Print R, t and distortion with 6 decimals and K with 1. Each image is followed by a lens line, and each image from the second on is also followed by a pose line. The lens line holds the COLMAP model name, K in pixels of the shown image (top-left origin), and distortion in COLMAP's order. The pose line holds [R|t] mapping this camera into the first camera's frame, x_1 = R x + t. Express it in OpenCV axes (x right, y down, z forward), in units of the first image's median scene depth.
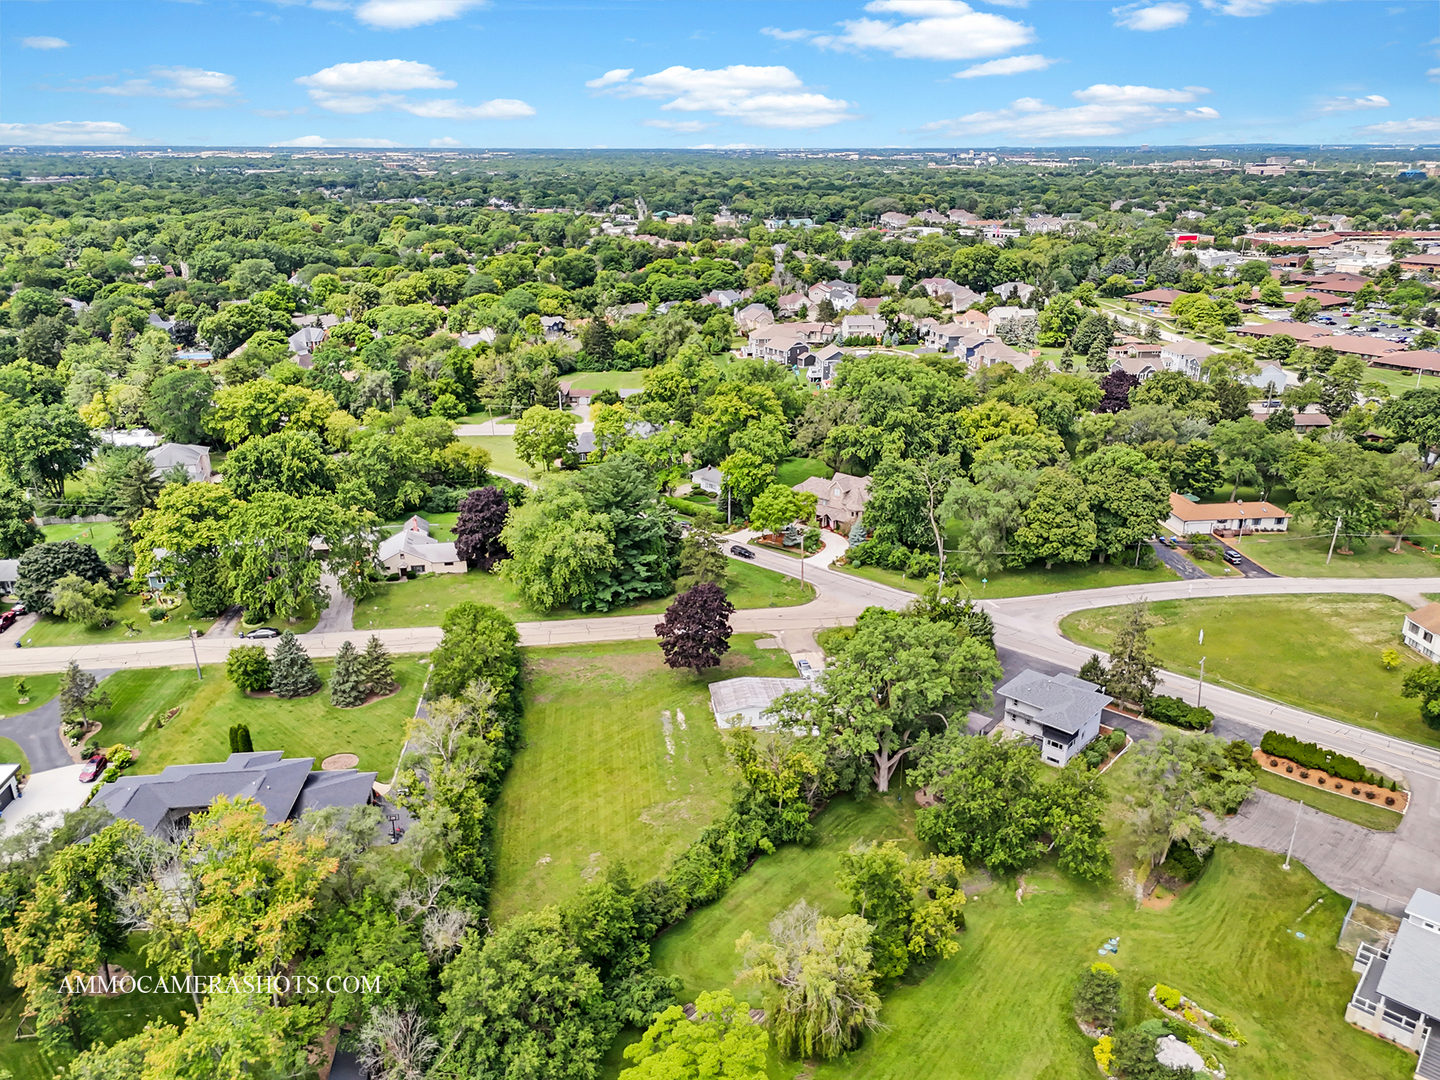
lens RADIAL K [[1052.3, 0, 720.0], [0, 1052.3, 540.0], [0, 0, 1]] dist [0.084025, -0.081301]
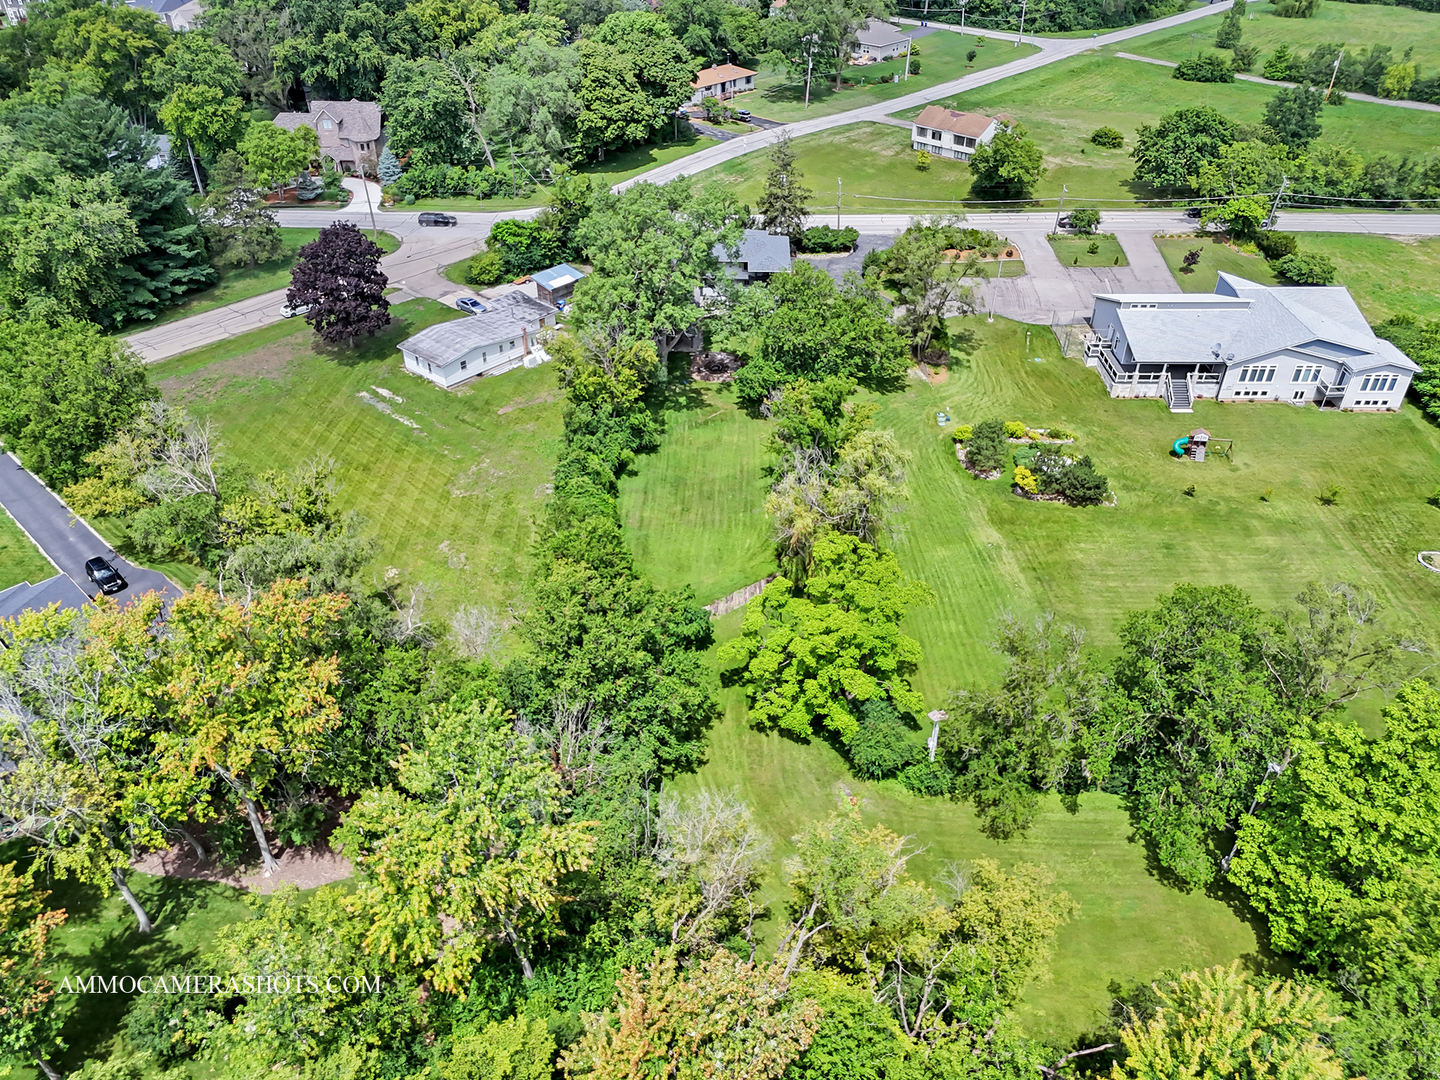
lens RADIAL K [[1052.3, 0, 720.0], [0, 1052.3, 540.0], [0, 0, 1]] dist [0.084025, -0.081301]
pose [[0.751990, -0.378875, 0.539411, -0.253835], [0.225549, 0.916812, 0.329520, 0.049513], [-0.619385, -0.126132, 0.774889, 0.165115]]
